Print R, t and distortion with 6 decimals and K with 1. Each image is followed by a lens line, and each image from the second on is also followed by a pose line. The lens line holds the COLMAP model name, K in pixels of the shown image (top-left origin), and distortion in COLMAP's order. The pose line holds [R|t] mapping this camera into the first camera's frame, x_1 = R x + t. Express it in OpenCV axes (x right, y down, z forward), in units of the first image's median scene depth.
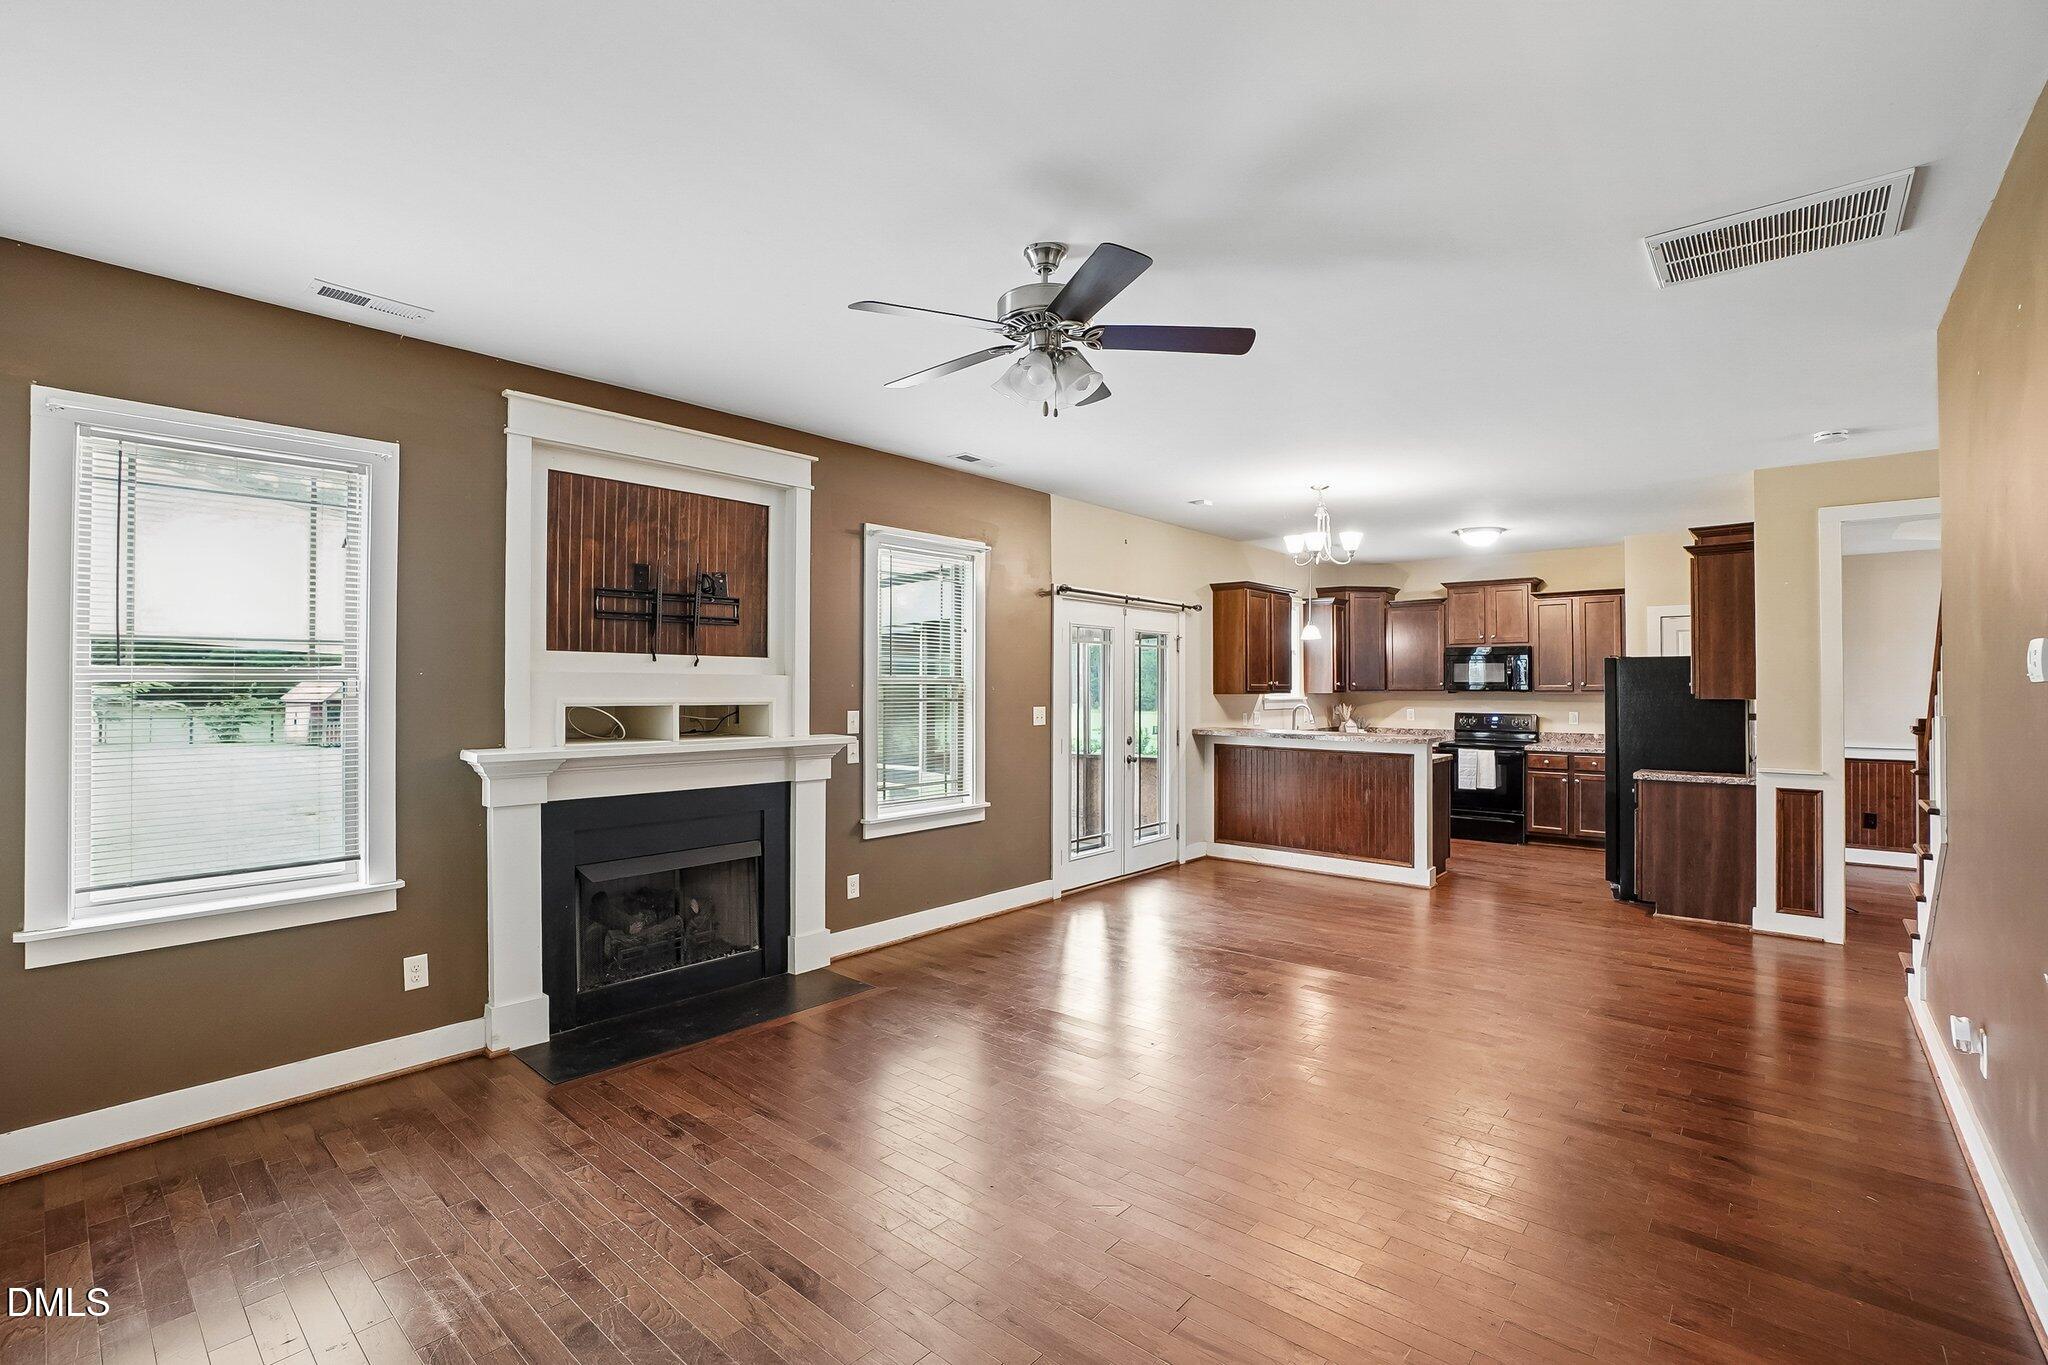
lens RADIAL K [[871.8, 0, 1075.3], [0, 871.8, 680.6], [0, 0, 1]] dist [-0.000133, -0.000082]
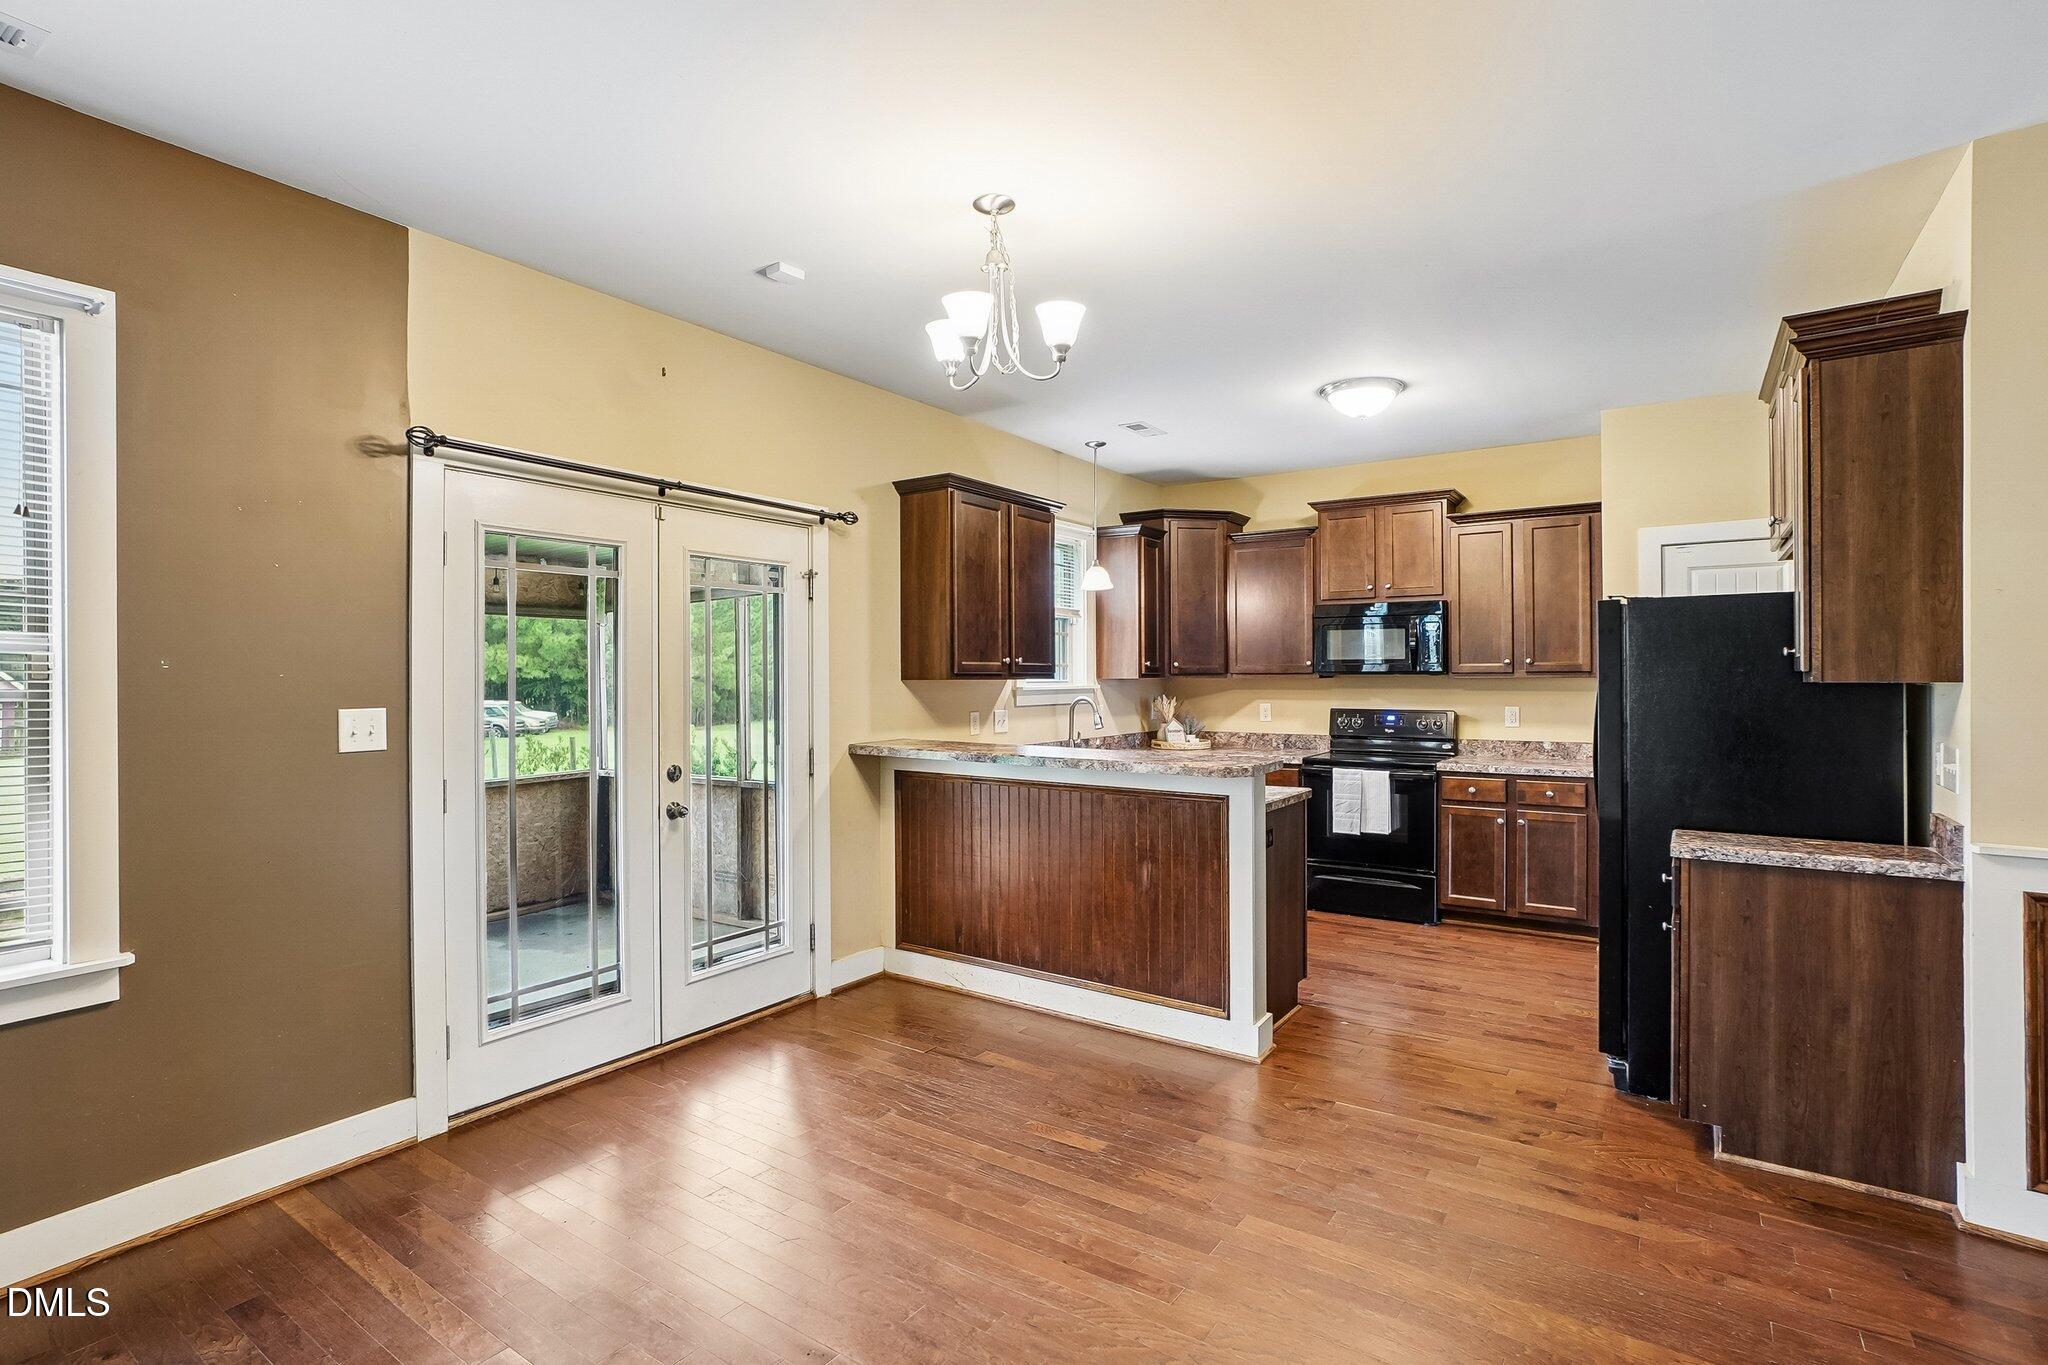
lens RADIAL K [[959.4, 0, 1024.0], [0, 959.4, 682.5], [0, 0, 1]] dist [-0.001797, 0.000506]
pose [[0.997185, -0.004313, 0.074855, 0.204995], [0.003345, 0.999909, 0.013050, 0.010034], [-0.074904, -0.012762, 0.997109, 0.408178]]
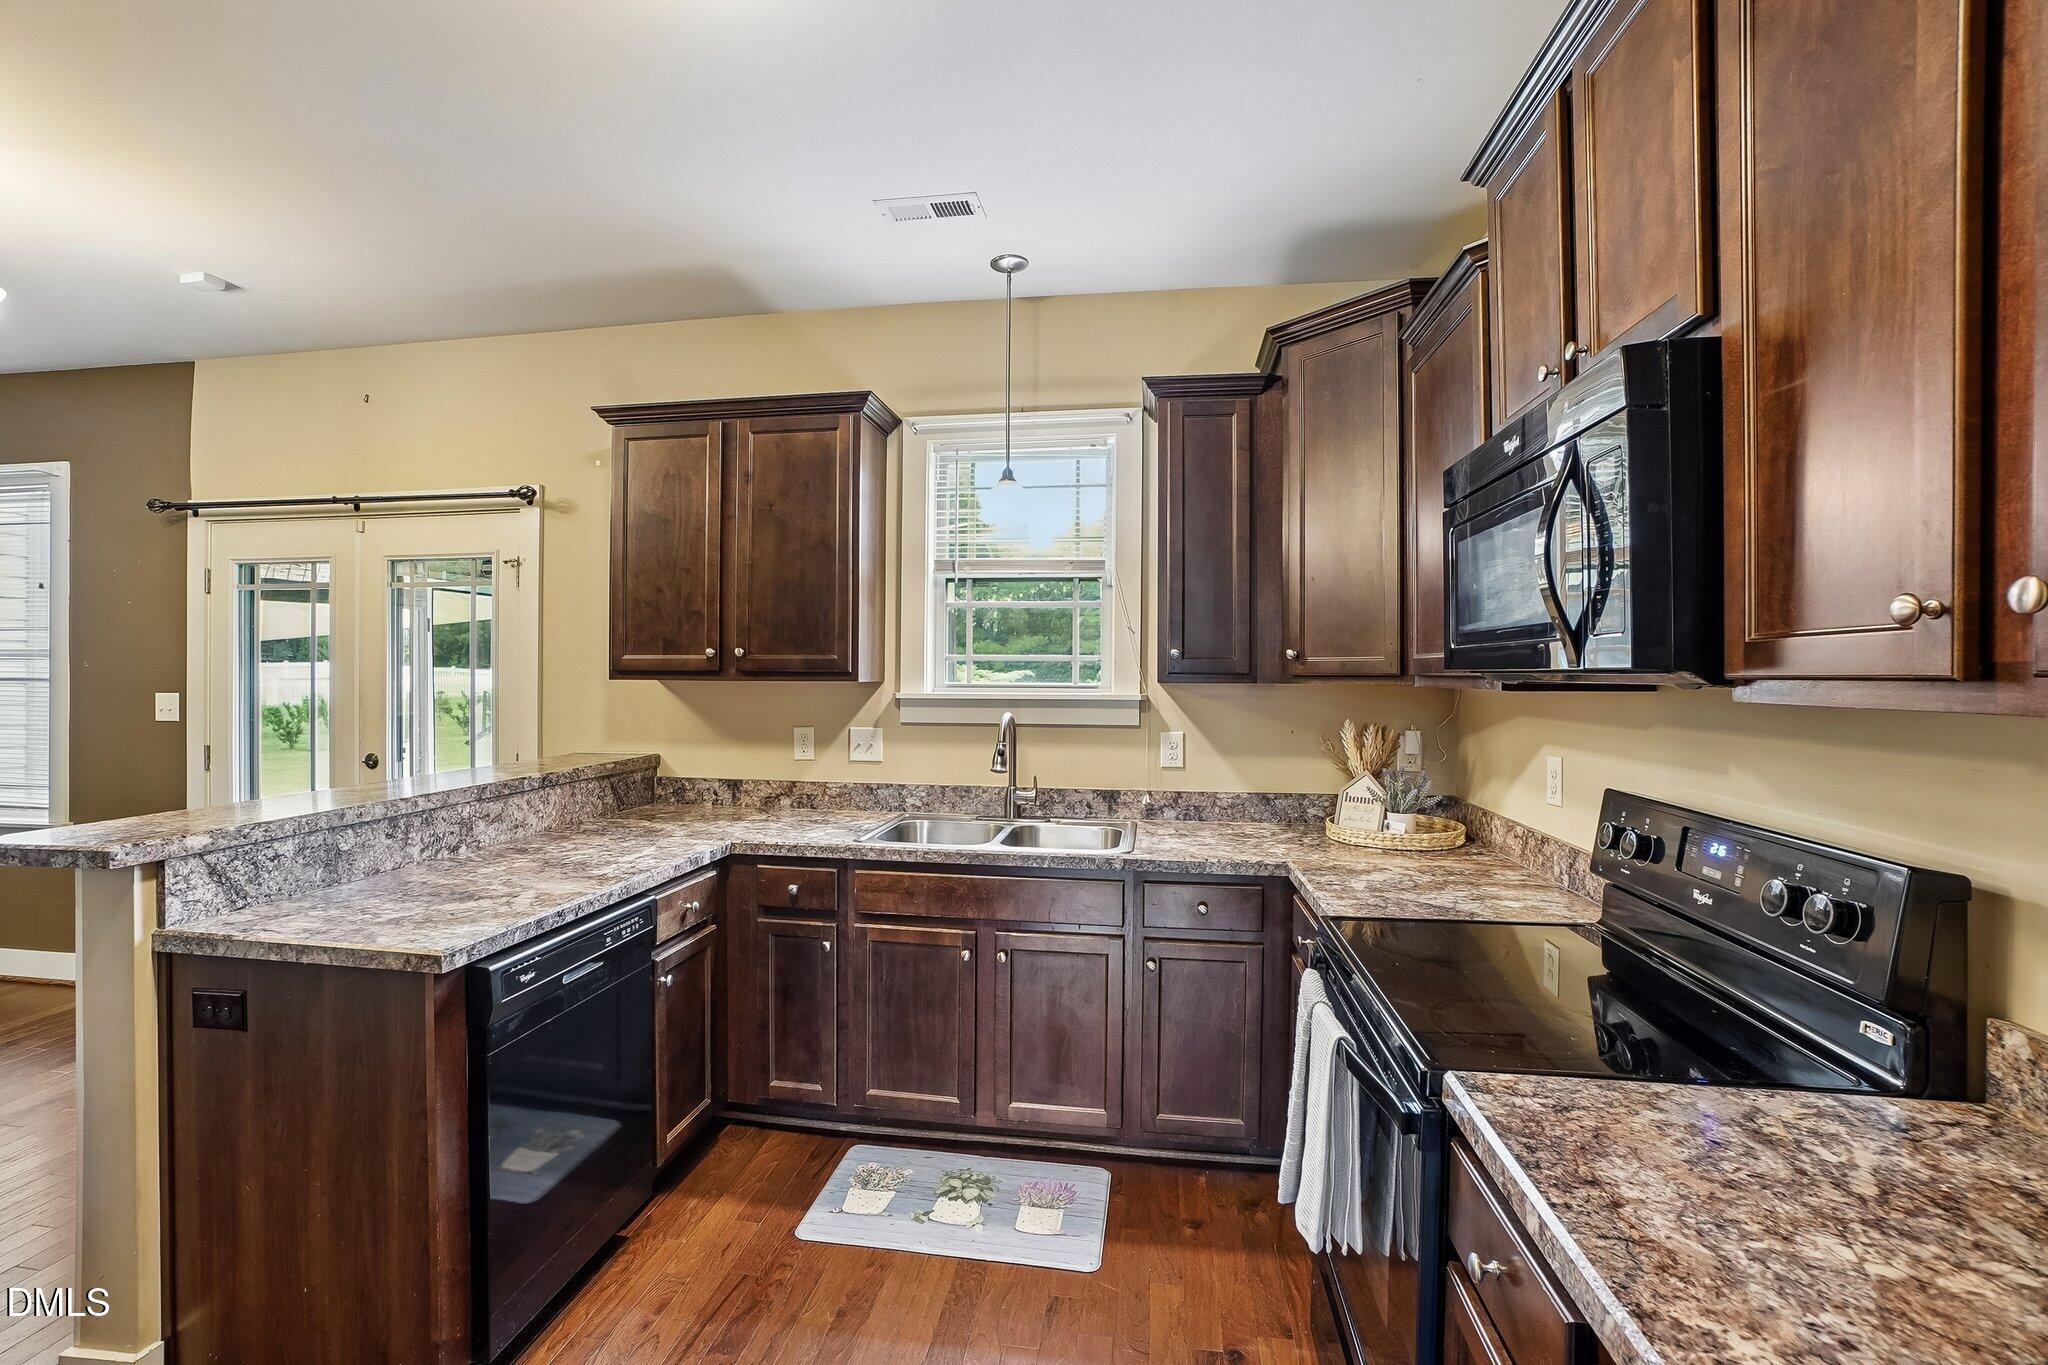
lens RADIAL K [[904.2, 0, 1024.0], [0, 904.2, 682.5], [0, 0, 1]] dist [-0.060697, 0.017865]
pose [[0.508648, 0.008772, -0.860930, 0.692112], [0.001362, 0.999939, 0.010993, 0.013080], [0.860973, -0.006764, 0.508605, 0.998633]]
